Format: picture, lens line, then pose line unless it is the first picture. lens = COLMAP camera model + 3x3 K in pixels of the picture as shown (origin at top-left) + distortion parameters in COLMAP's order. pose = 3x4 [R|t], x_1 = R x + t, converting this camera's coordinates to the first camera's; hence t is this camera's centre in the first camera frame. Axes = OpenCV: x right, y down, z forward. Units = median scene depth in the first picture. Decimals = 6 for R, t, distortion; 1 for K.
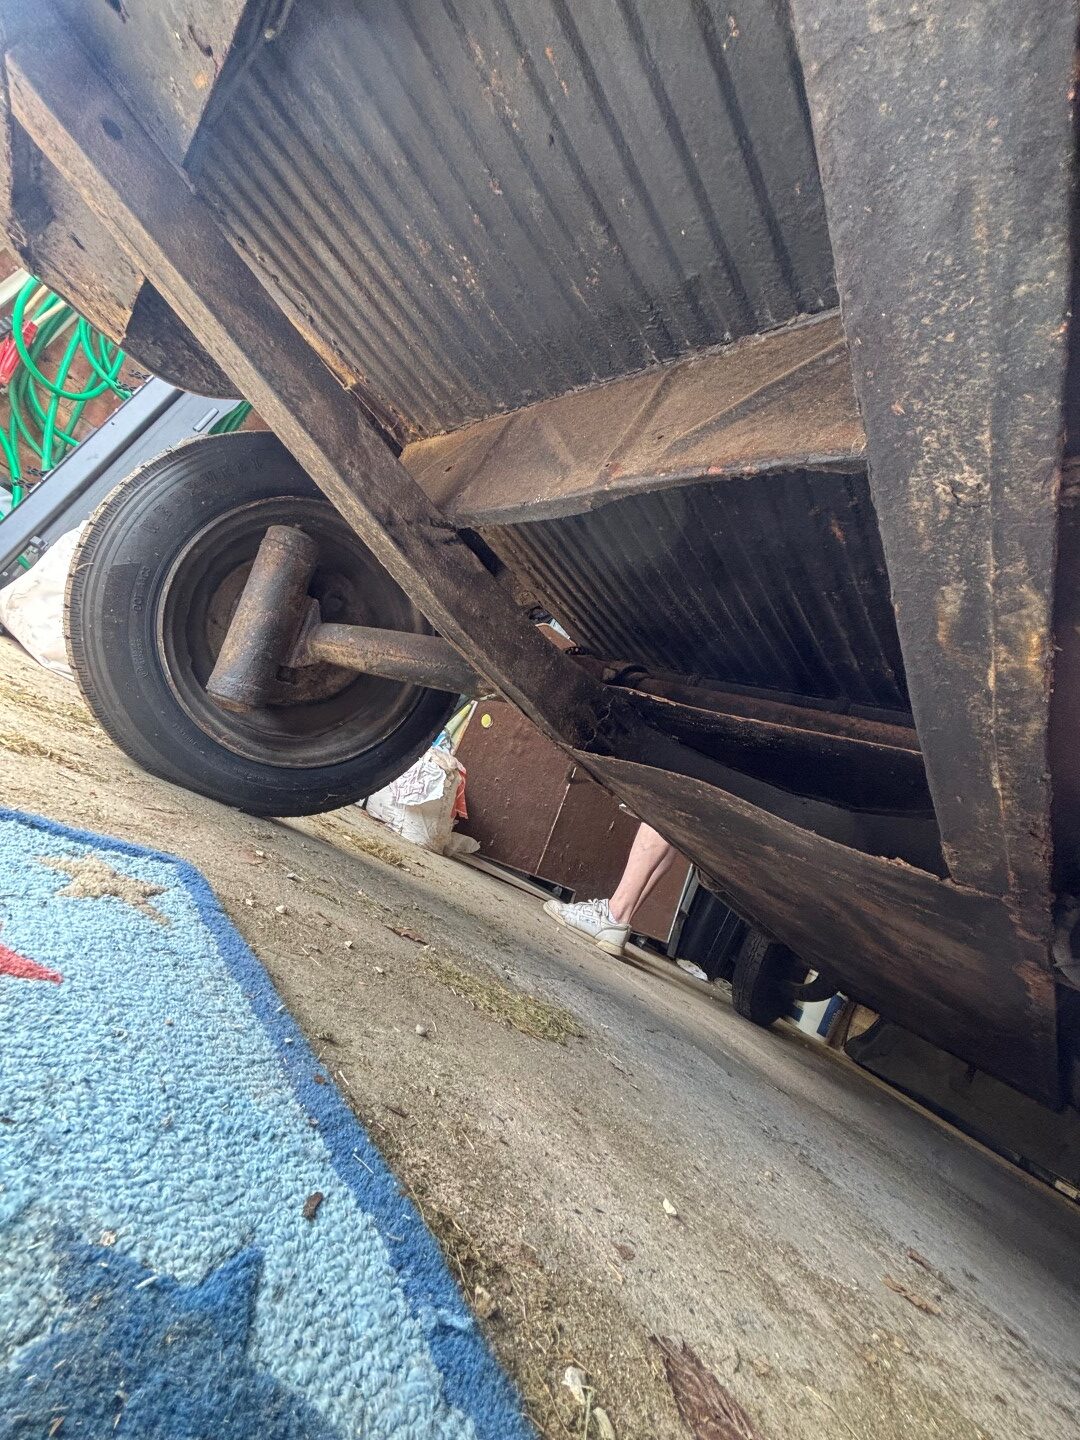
lens RADIAL K [[580.4, 0, 538.4], [0, 580.4, 720.9], [0, 0, 1]] dist [-0.003035, -0.000197]
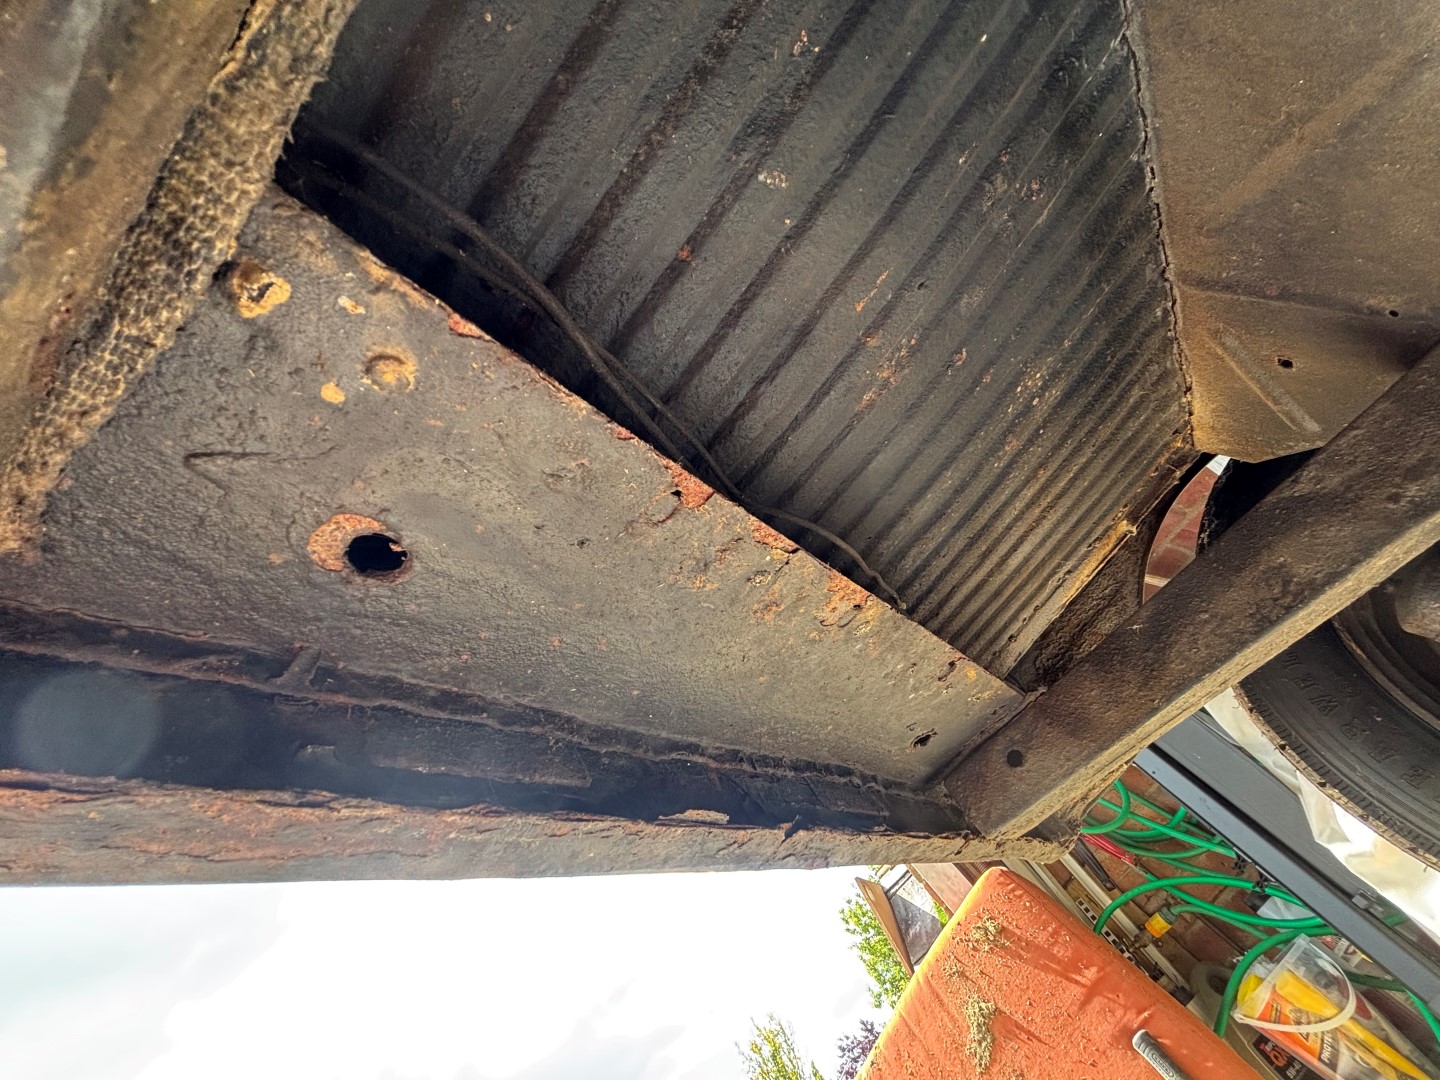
lens RADIAL K [[580.4, 0, 720.0], [0, 580.4, 538.5], [0, 0, 1]] dist [-0.003035, -0.000197]
pose [[-0.301231, -0.943180, -0.140253, -0.051266], [0.581198, -0.065000, -0.811162, -0.243177], [0.755956, -0.325862, 0.567755, 0.095344]]
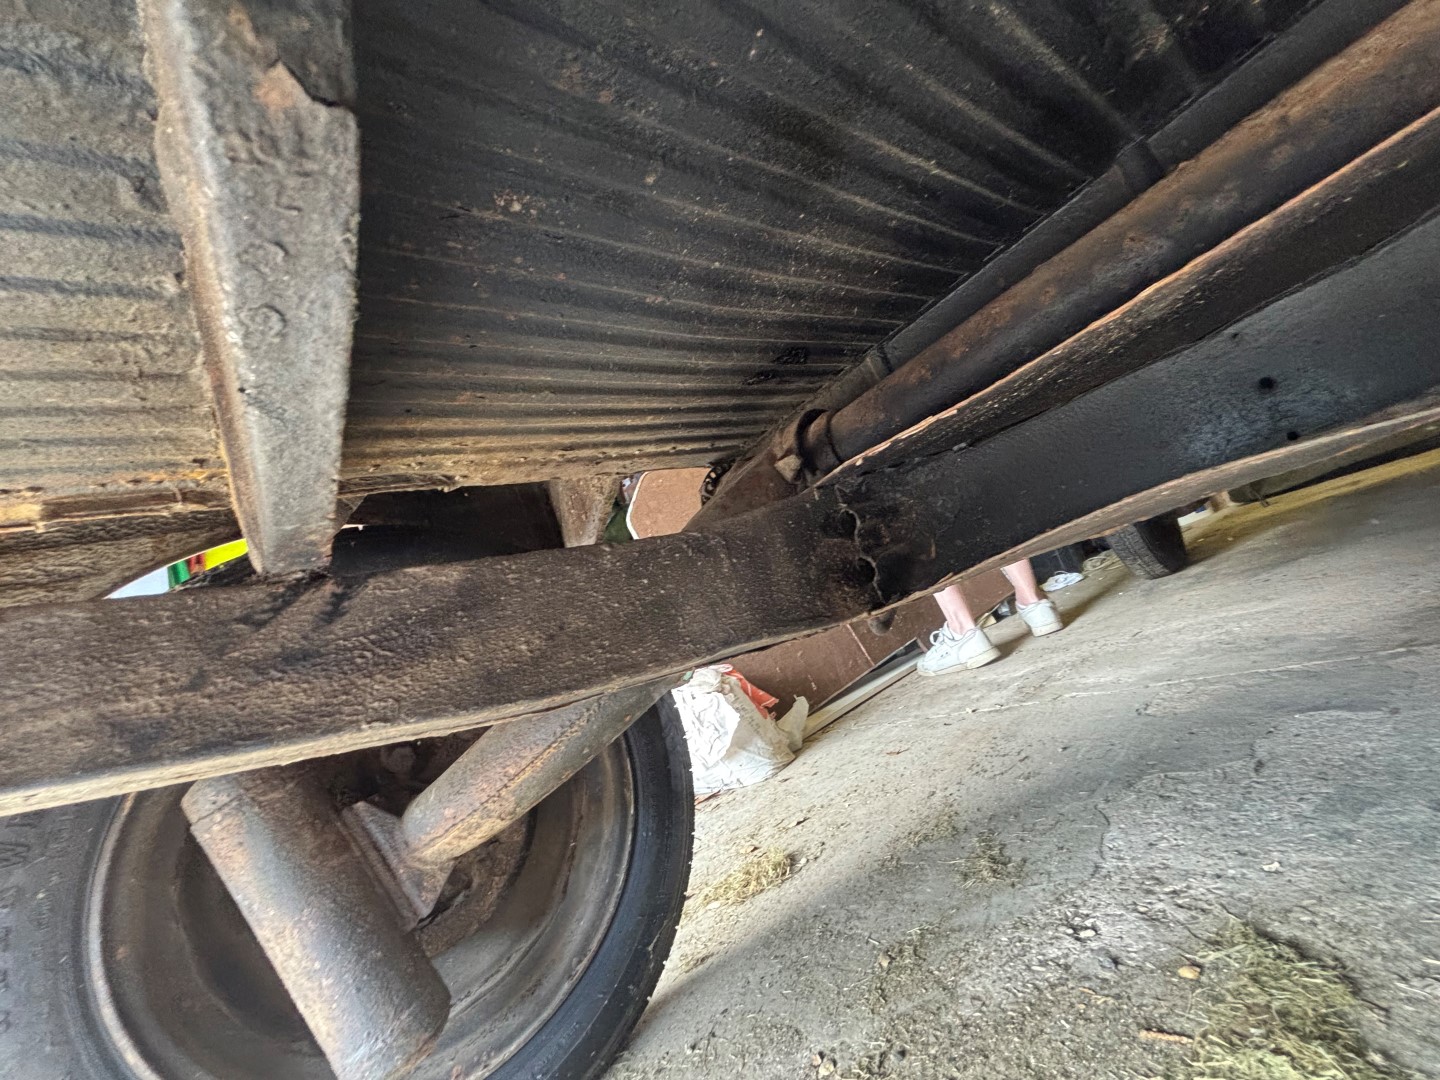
lens RADIAL K [[580.4, 0, 721.9], [0, 580.4, 540.4], [0, 0, 1]] dist [-0.003035, -0.000197]
pose [[0.625326, -0.780136, -0.018862, 0.036733], [0.780331, 0.624894, 0.024320, -0.112499], [-0.007186, -0.029926, 0.999526, 0.471179]]
